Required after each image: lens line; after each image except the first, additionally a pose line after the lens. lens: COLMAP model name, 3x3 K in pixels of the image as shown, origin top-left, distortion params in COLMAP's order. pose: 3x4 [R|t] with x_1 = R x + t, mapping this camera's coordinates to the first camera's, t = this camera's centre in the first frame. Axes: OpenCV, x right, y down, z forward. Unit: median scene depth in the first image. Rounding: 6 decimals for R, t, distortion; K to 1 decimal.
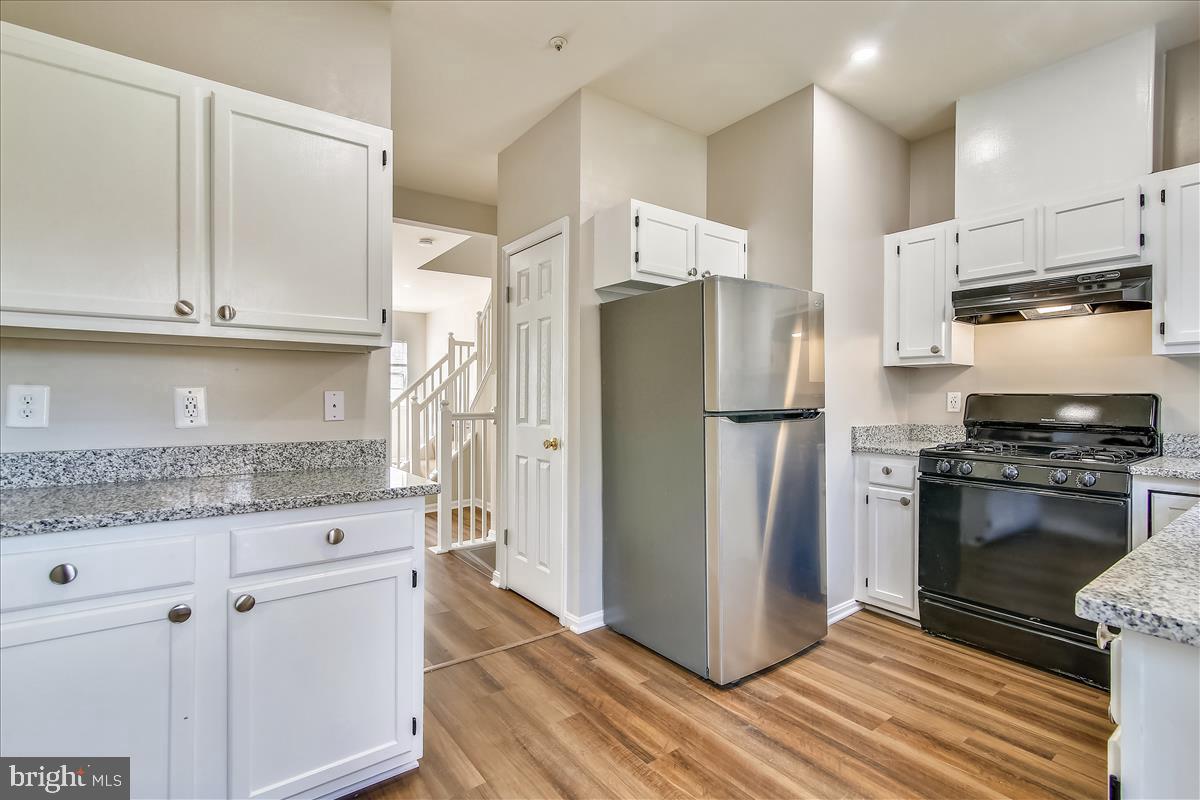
lens RADIAL K [[552.3, 0, 598.7], [0, 552.3, 401.6], [0, 0, 1]] dist [-0.000569, 0.000697]
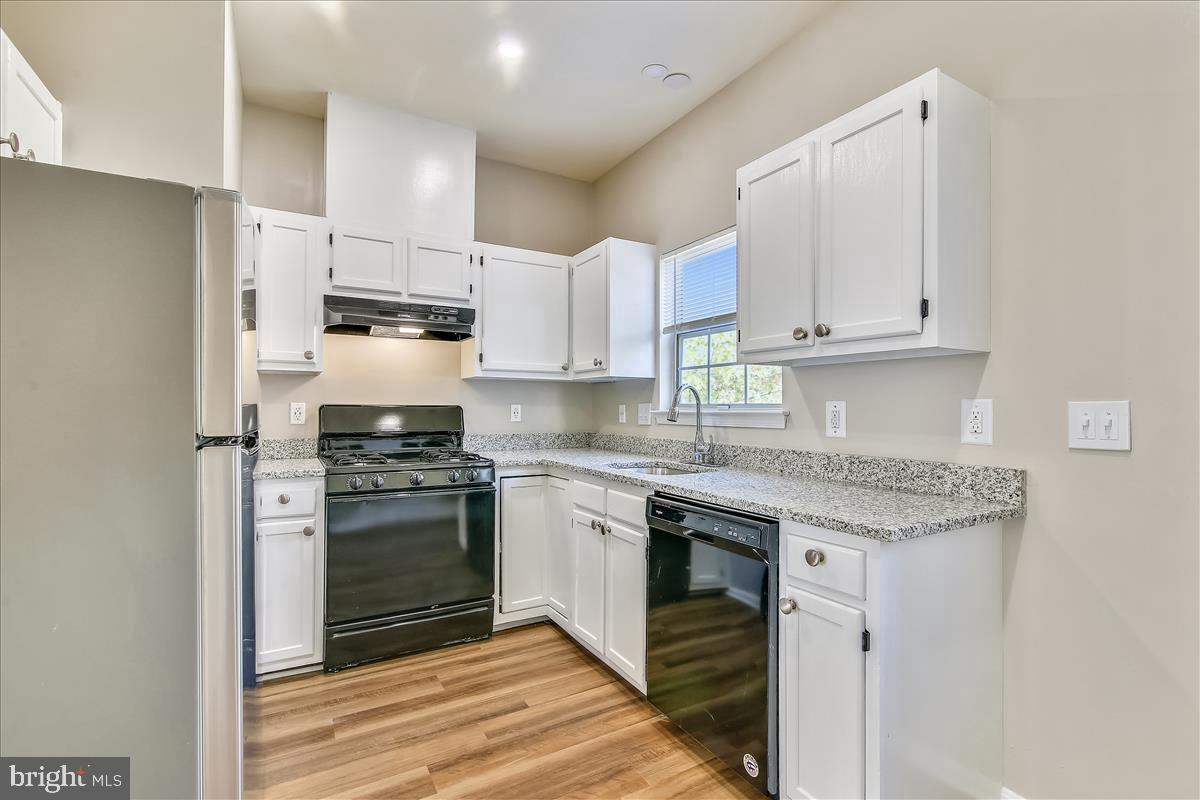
lens RADIAL K [[552.3, 0, 605.8], [0, 552.3, 403.8], [0, 0, 1]] dist [-0.000569, 0.000697]
pose [[0.104036, 0.002936, 0.994569, -0.280020], [0.006257, 0.999974, -0.003607, -0.010944], [-0.994554, 0.006598, 0.104015, 0.517604]]
